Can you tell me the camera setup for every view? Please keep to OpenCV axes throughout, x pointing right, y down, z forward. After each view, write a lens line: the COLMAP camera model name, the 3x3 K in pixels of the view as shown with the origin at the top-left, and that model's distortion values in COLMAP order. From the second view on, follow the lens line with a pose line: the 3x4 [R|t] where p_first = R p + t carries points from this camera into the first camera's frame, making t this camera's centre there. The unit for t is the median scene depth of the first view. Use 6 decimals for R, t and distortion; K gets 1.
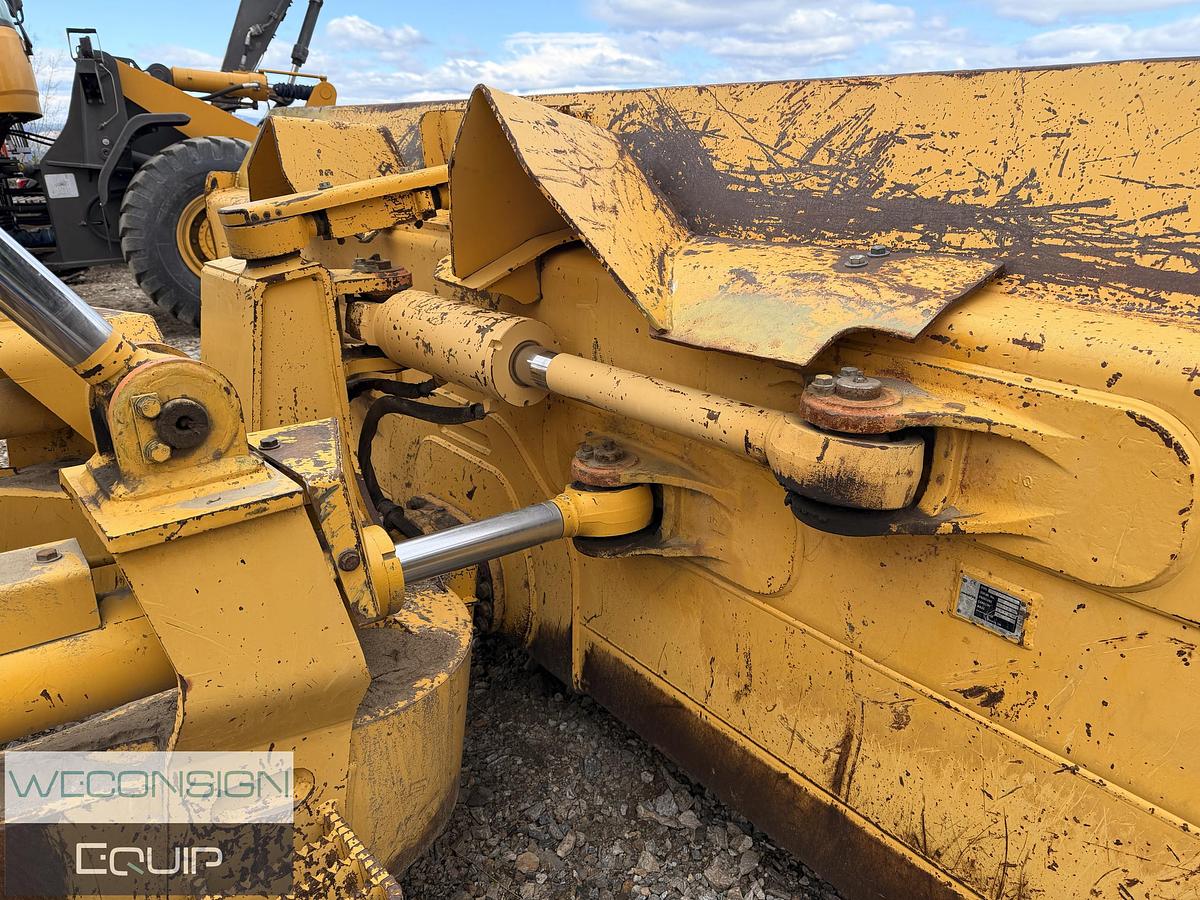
lens RADIAL K [[841.6, 0, 596.7], [0, 841.6, 457.5], [0, 0, 1]] dist [0.070652, -0.085572]
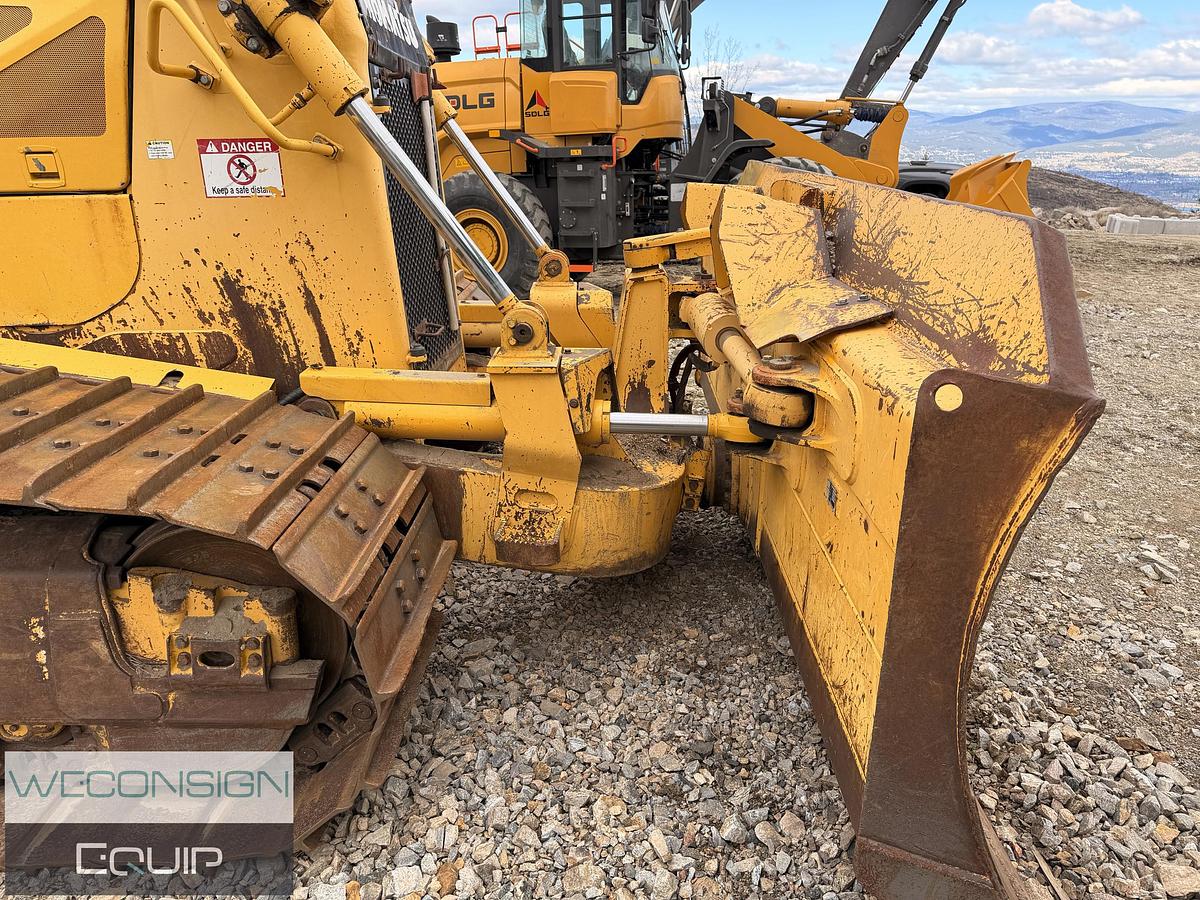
lens RADIAL K [[841.6, 0, 600.3], [0, 841.6, 459.7], [0, 0, 1]] dist [0.070652, -0.085572]
pose [[0.765186, 0.229079, -0.601676, 0.924482], [-0.223544, 0.970947, 0.085380, 0.045279], [0.603754, 0.069170, 0.794164, -0.604715]]
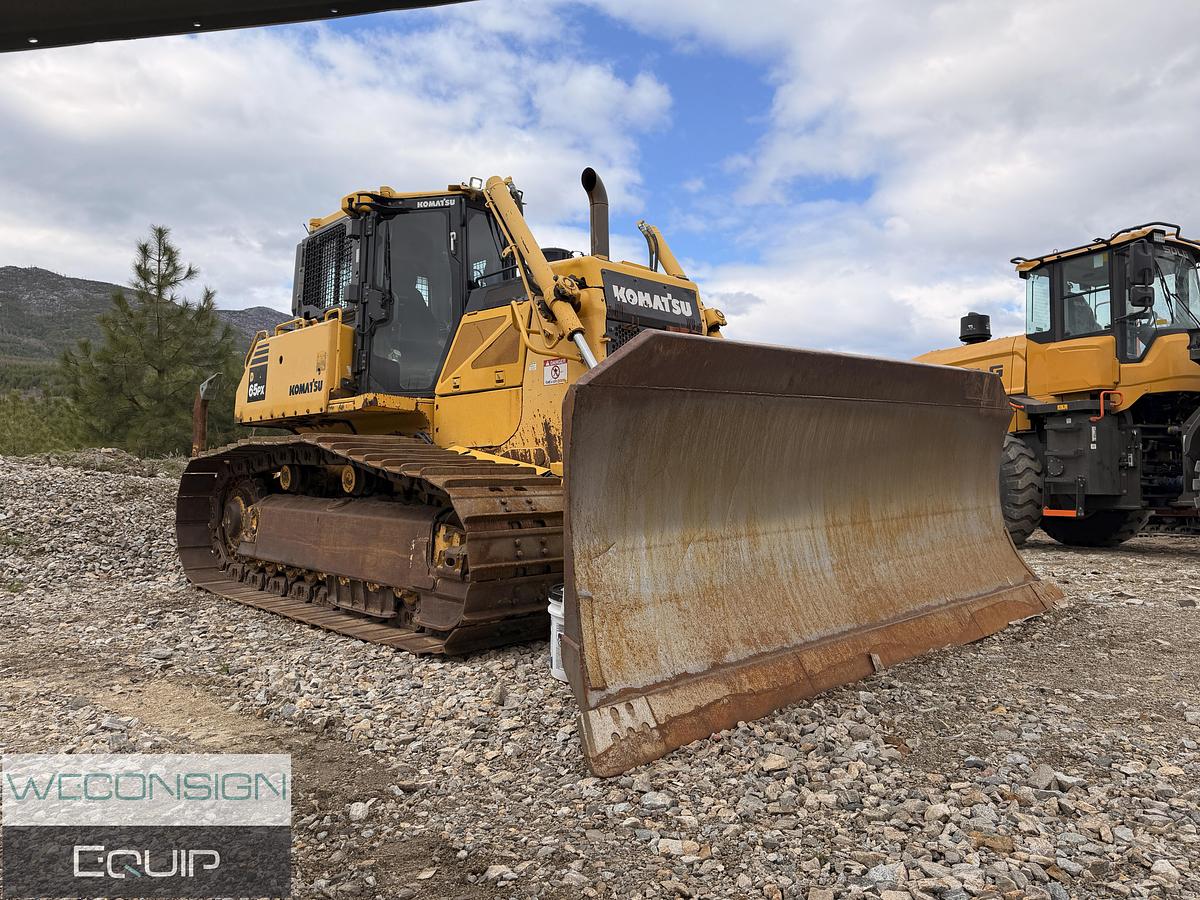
lens RADIAL K [[841.6, 0, 602.8], [0, 841.6, 434.9], [0, 0, 1]] dist [0.070652, -0.085572]
pose [[0.068459, -0.021839, -0.997415, 2.983920], [-0.338083, 0.940097, -0.043789, 0.138512], [0.938623, 0.340207, 0.056974, 0.438845]]
